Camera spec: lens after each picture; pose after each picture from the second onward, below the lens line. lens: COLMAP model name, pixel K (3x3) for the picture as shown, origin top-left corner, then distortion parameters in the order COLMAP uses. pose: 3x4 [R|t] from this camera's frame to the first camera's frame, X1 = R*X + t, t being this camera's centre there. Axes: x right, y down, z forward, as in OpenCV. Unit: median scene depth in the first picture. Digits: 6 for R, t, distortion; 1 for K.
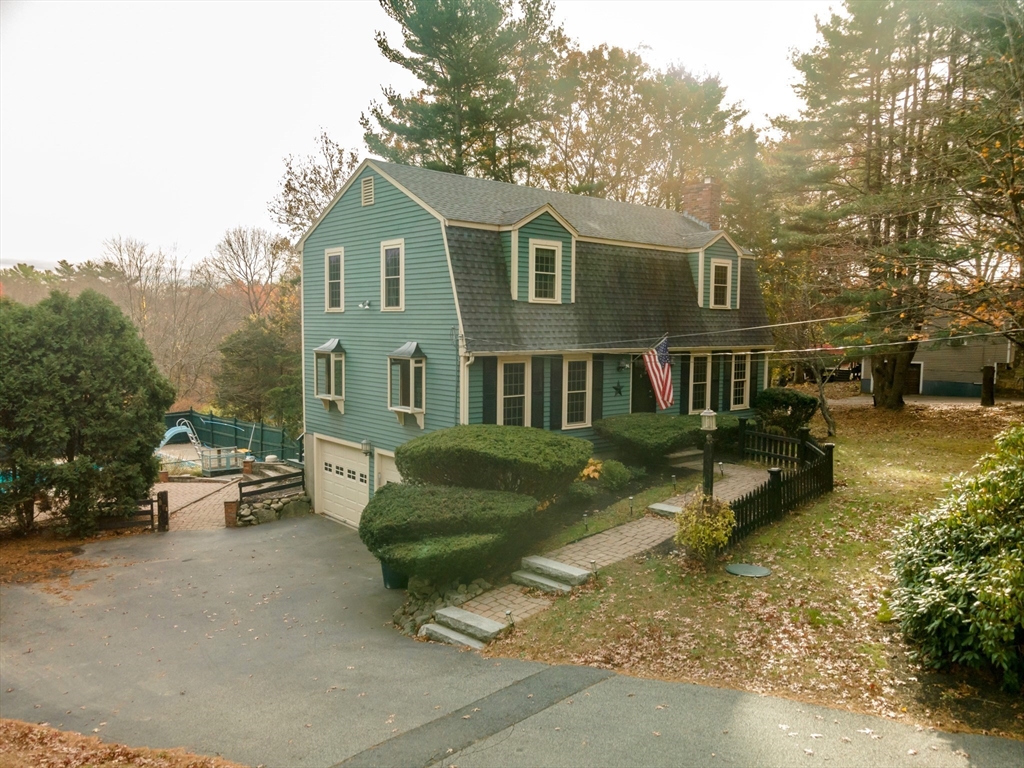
lens RADIAL K [[751.6, 0, 512.0], [0, 751.6, 384.0], [0, 0, 1]] dist [0.085809, 0.000525]
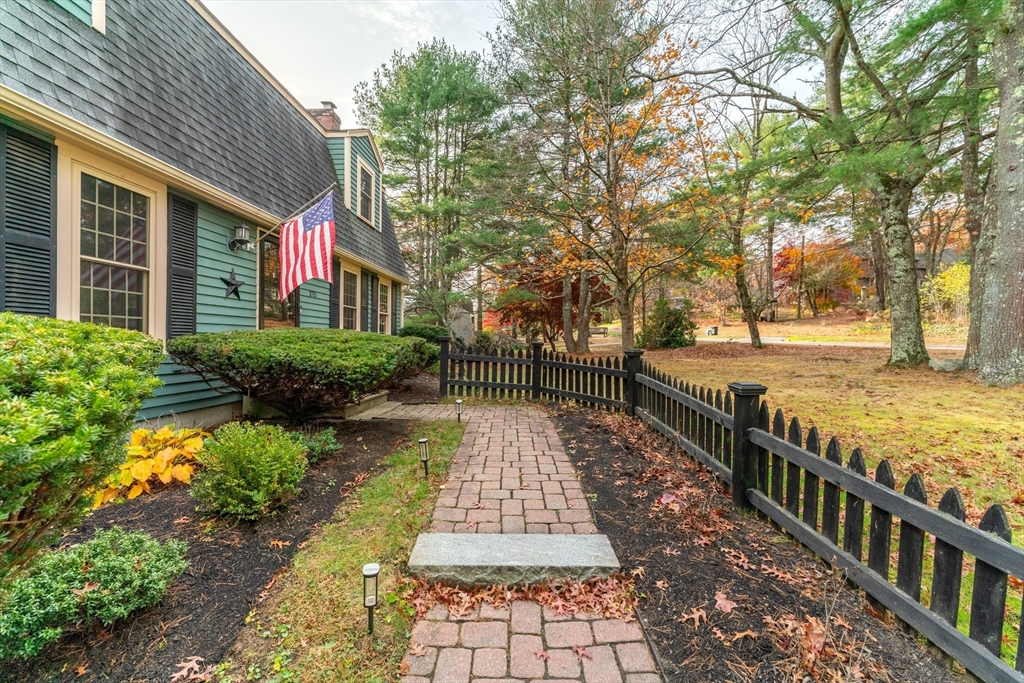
lens RADIAL K [[408.6, 0, 507.9], [0, 408.6, 344.4], [0, 0, 1]] dist [0.000370, 0.000109]
pose [[0.702485, -0.004014, 0.711687, 0.076717], [0.043334, 0.998370, -0.037142, 0.069203], [-0.710378, 0.056932, 0.701514, 0.696495]]
